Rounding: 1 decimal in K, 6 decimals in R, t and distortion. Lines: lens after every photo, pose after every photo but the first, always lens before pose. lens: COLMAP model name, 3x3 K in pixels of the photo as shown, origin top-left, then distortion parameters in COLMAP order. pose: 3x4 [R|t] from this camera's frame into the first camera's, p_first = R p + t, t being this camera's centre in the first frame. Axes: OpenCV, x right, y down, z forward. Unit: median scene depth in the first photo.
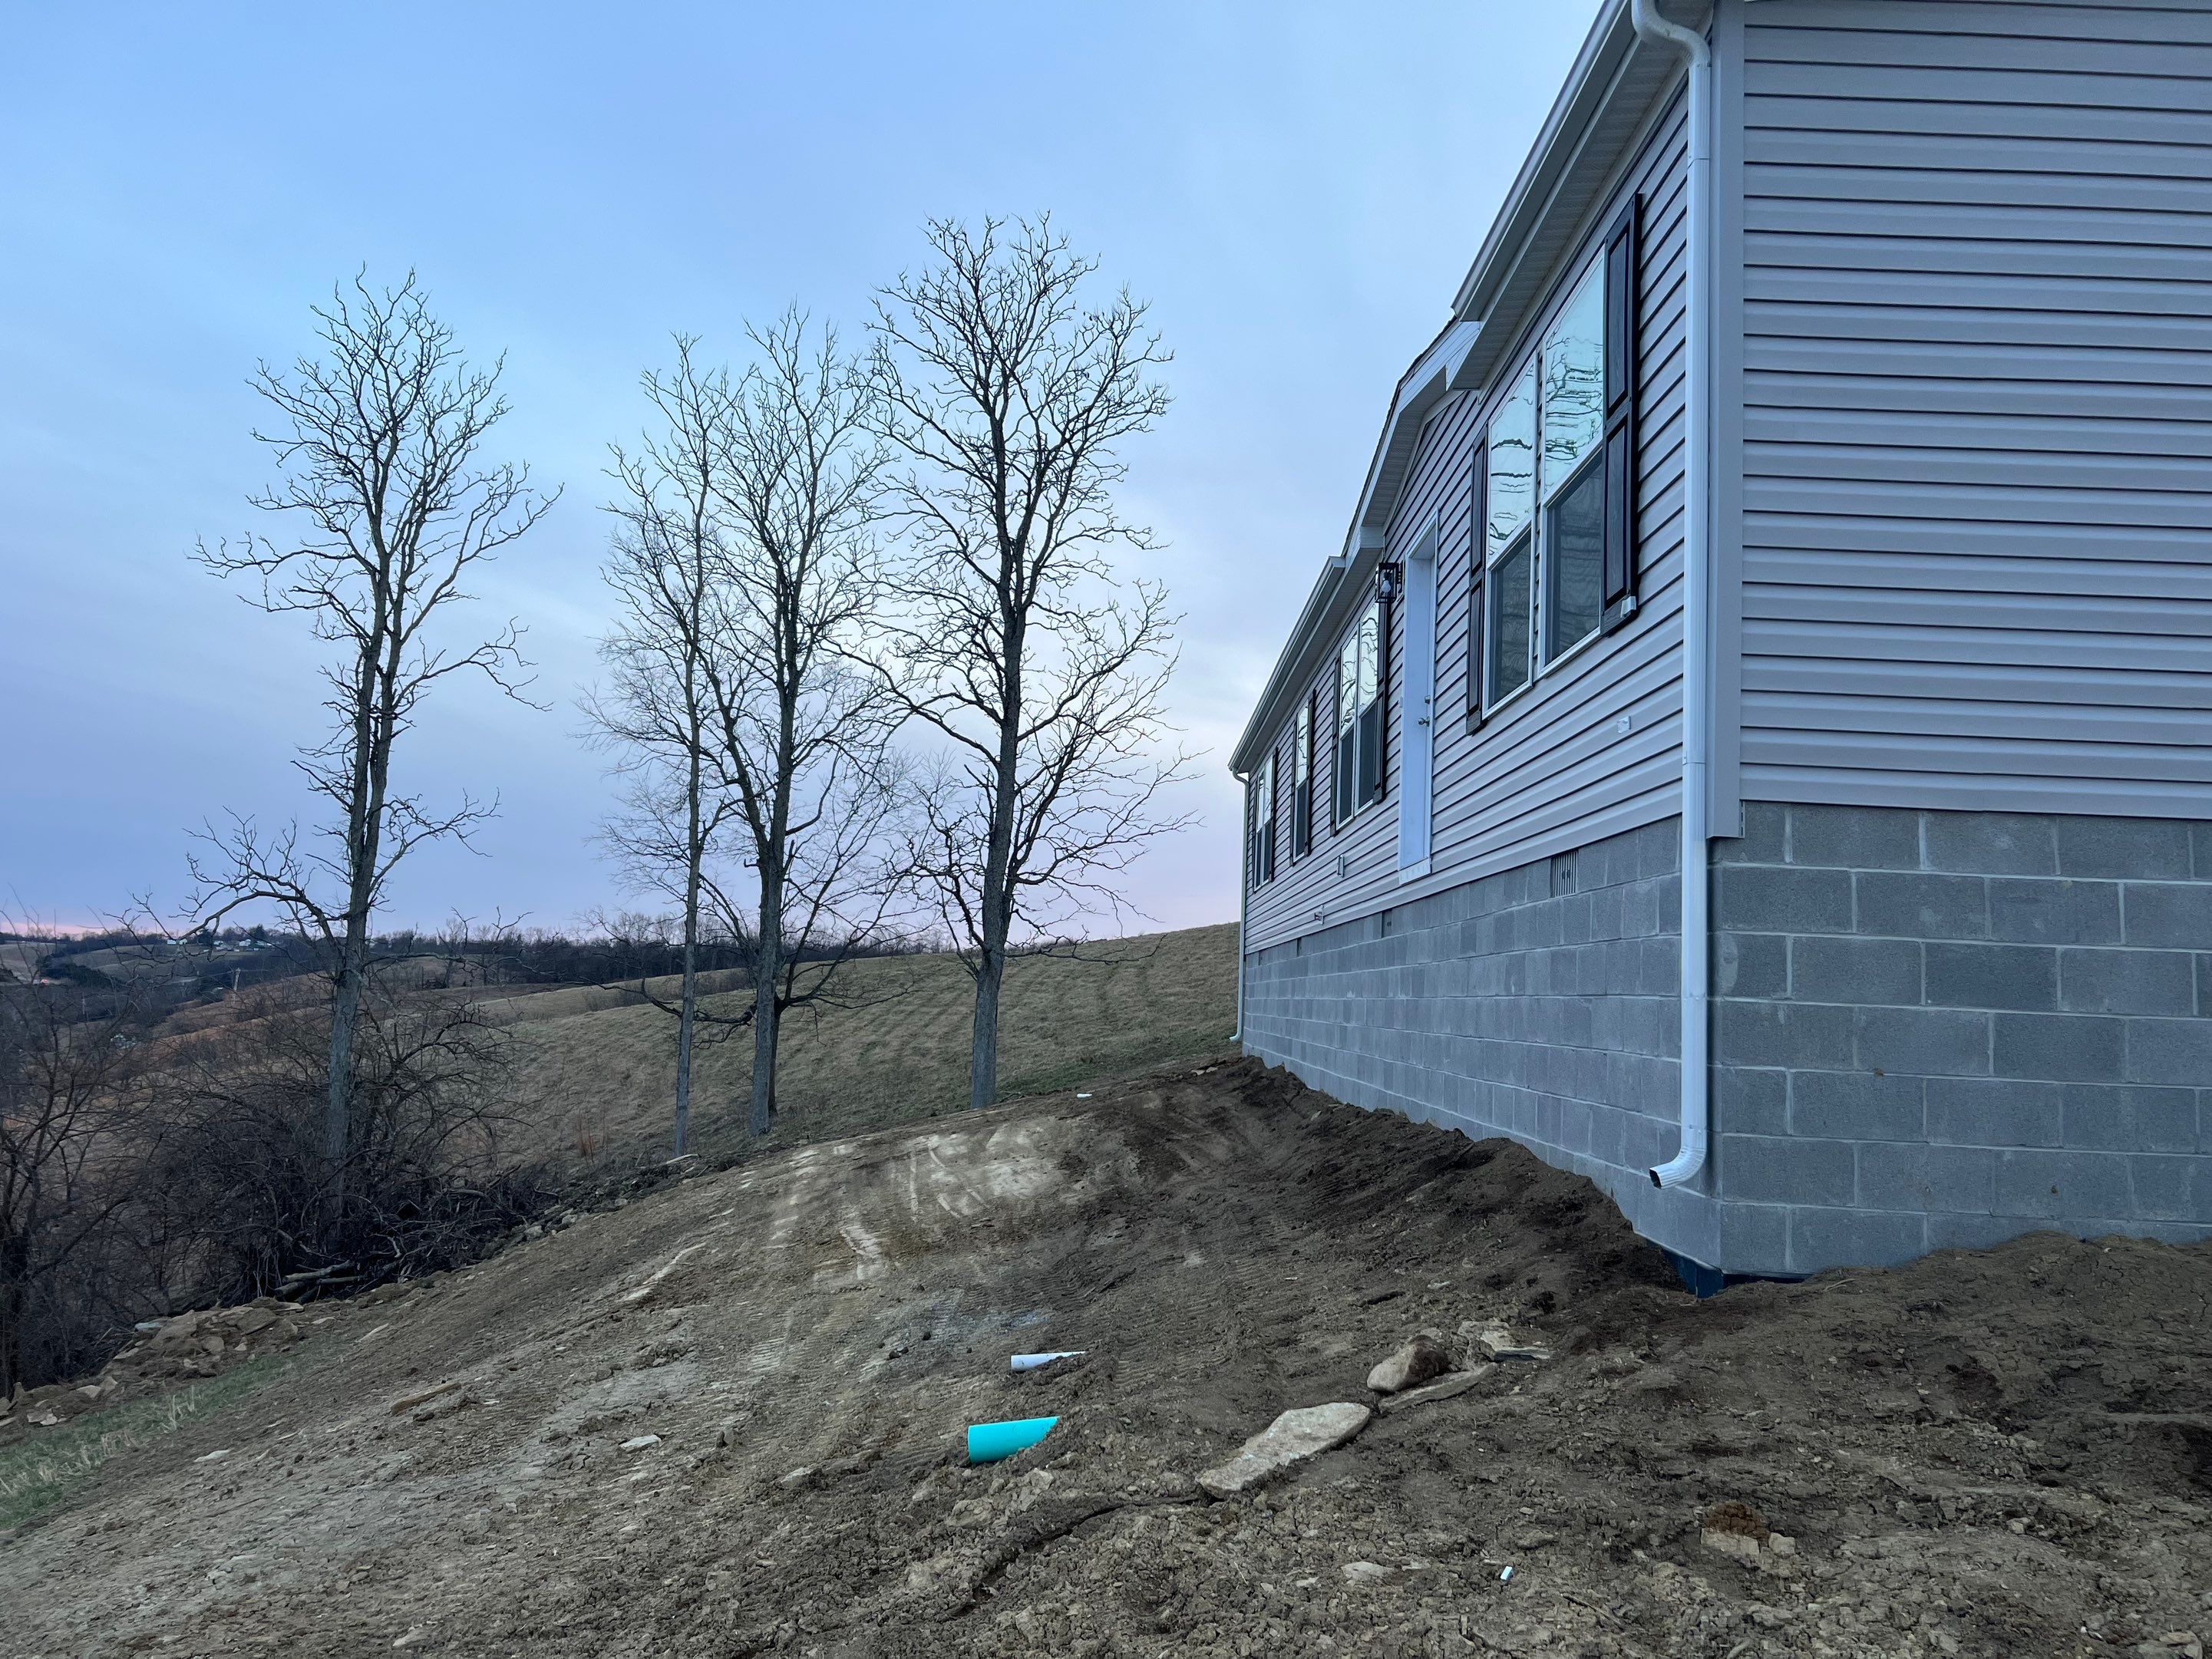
lens RADIAL K [[1661.9, 0, 1125.4], [0, 1661.9, 835.1], [0, 0, 1]] dist [0.035918, -0.013565]
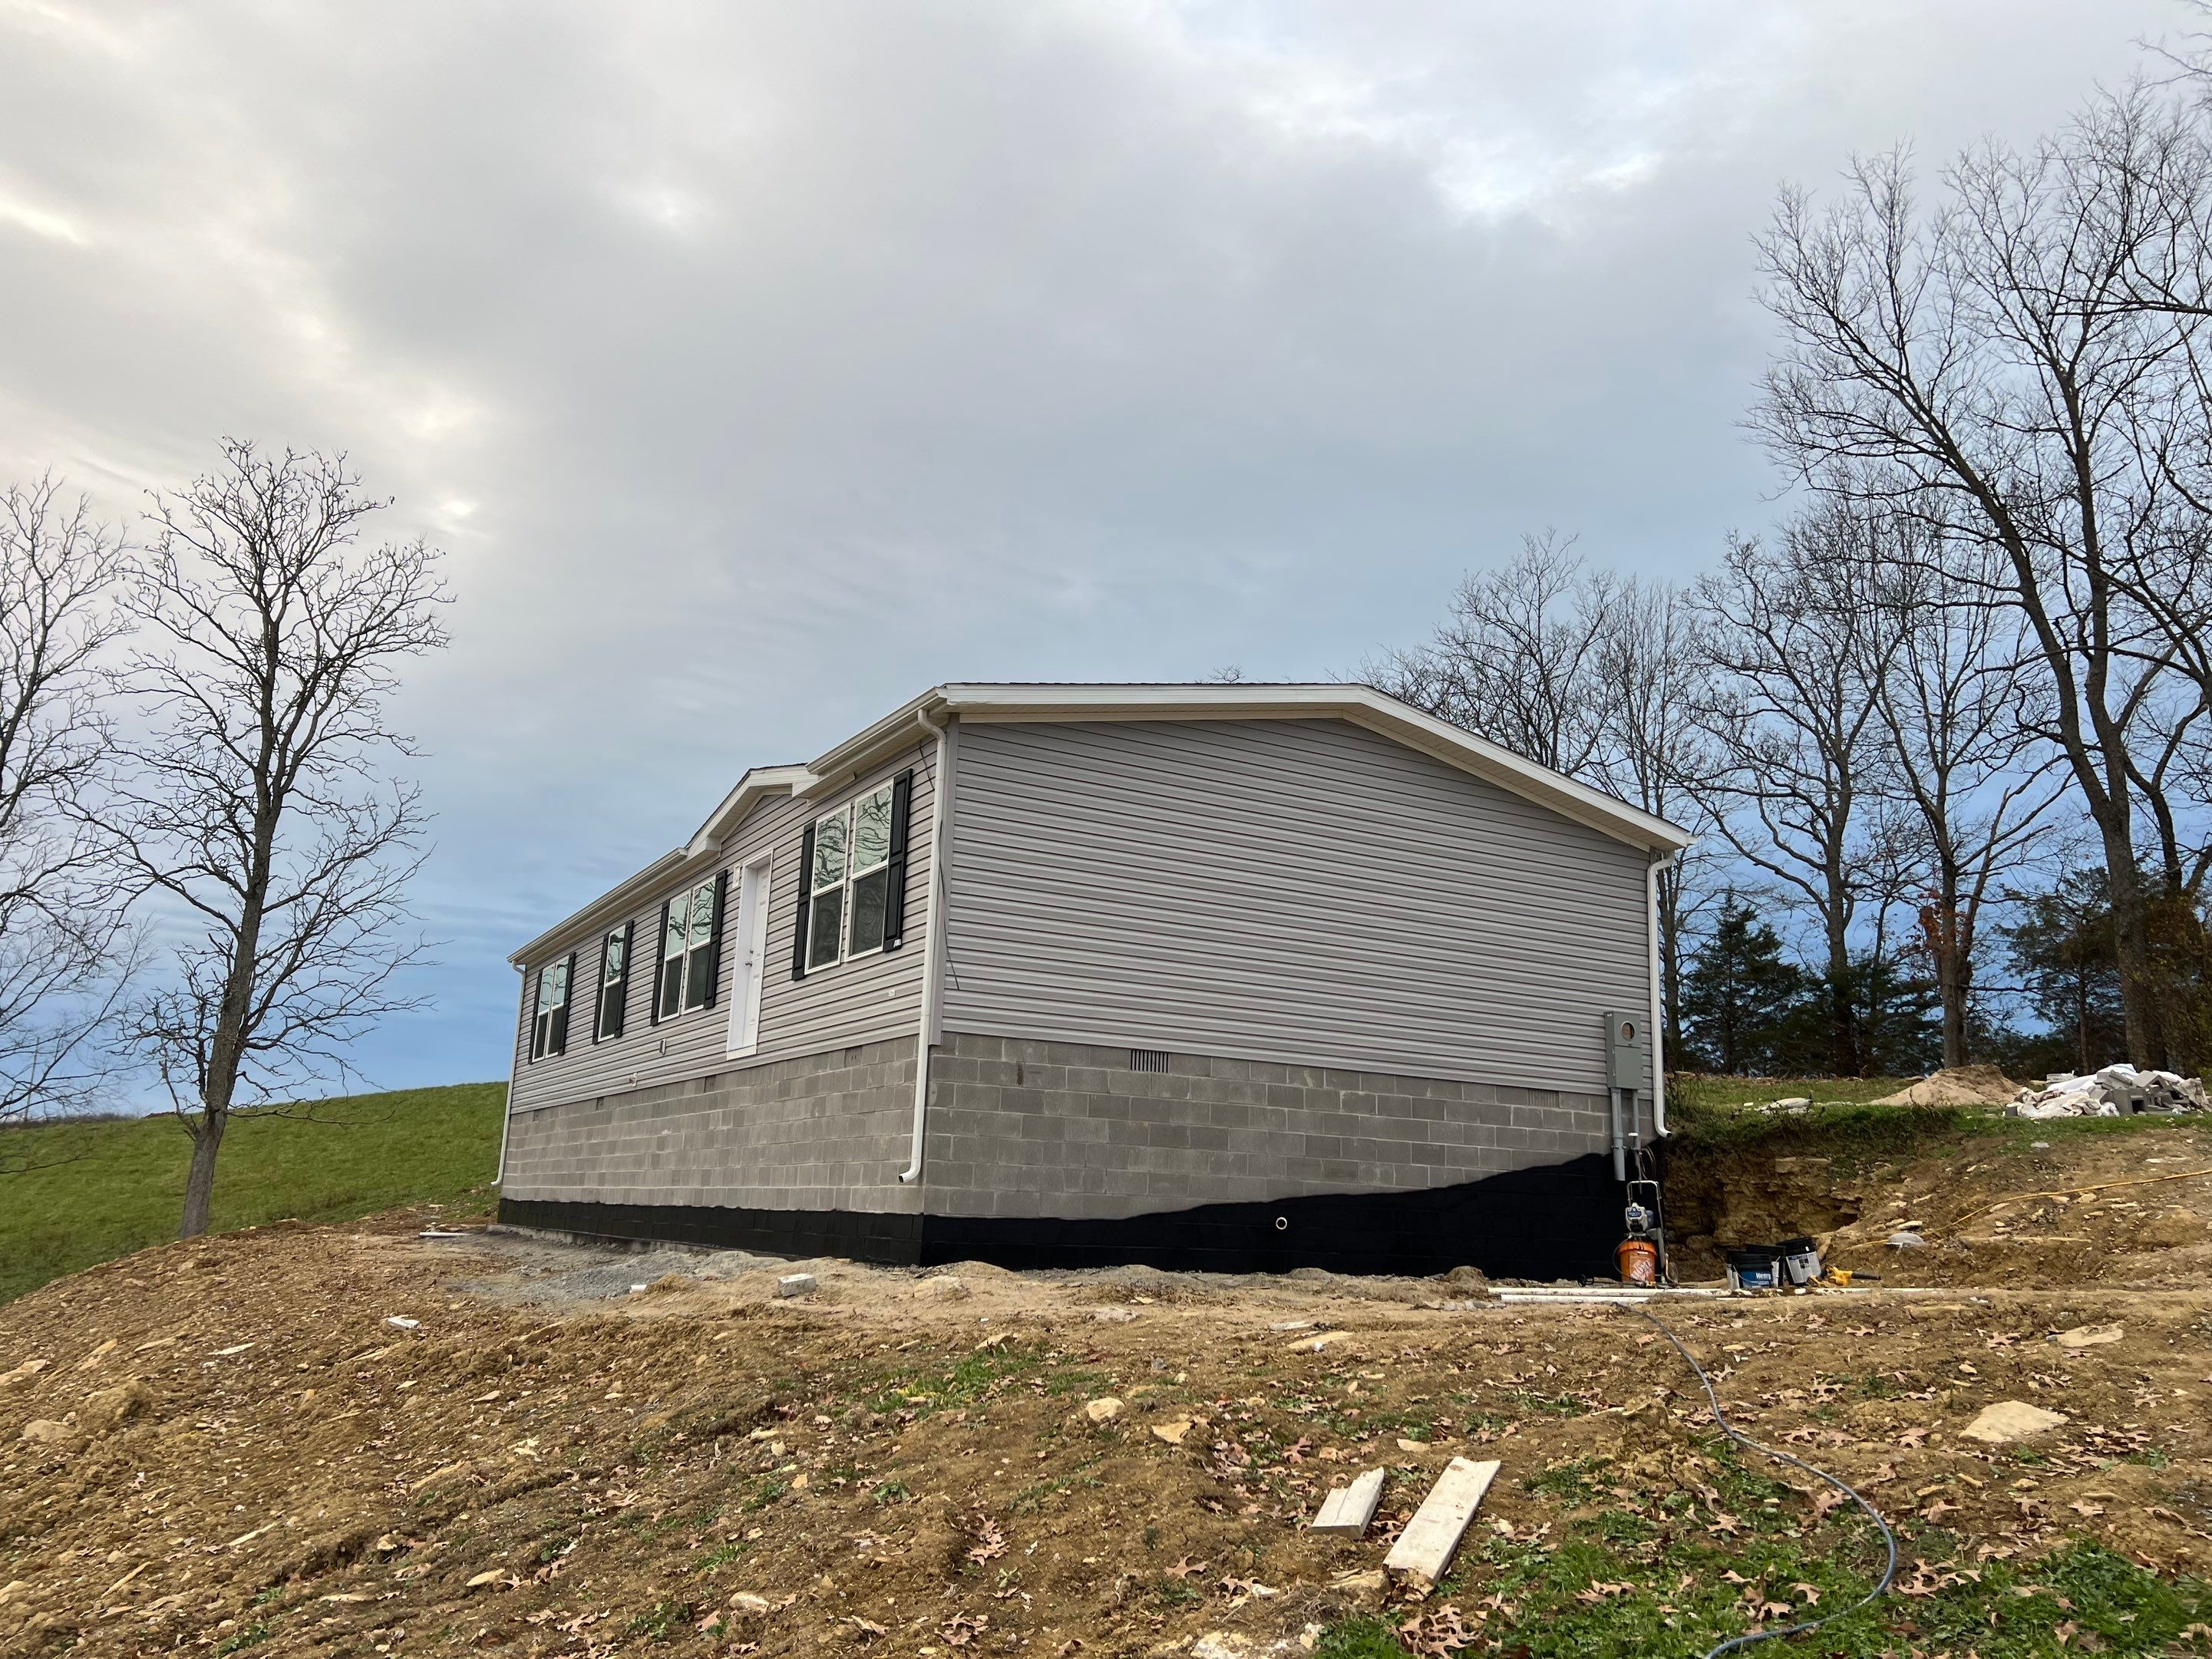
lens RADIAL K [[1662.0, 0, 1116.1], [0, 1662.0, 826.7], [0, 0, 1]] dist [0.029153, -0.022767]
pose [[0.874971, 0.101734, 0.473366, -0.212253], [-0.047511, 0.990998, -0.125162, -0.007973], [-0.481838, 0.087023, 0.871928, -0.461502]]
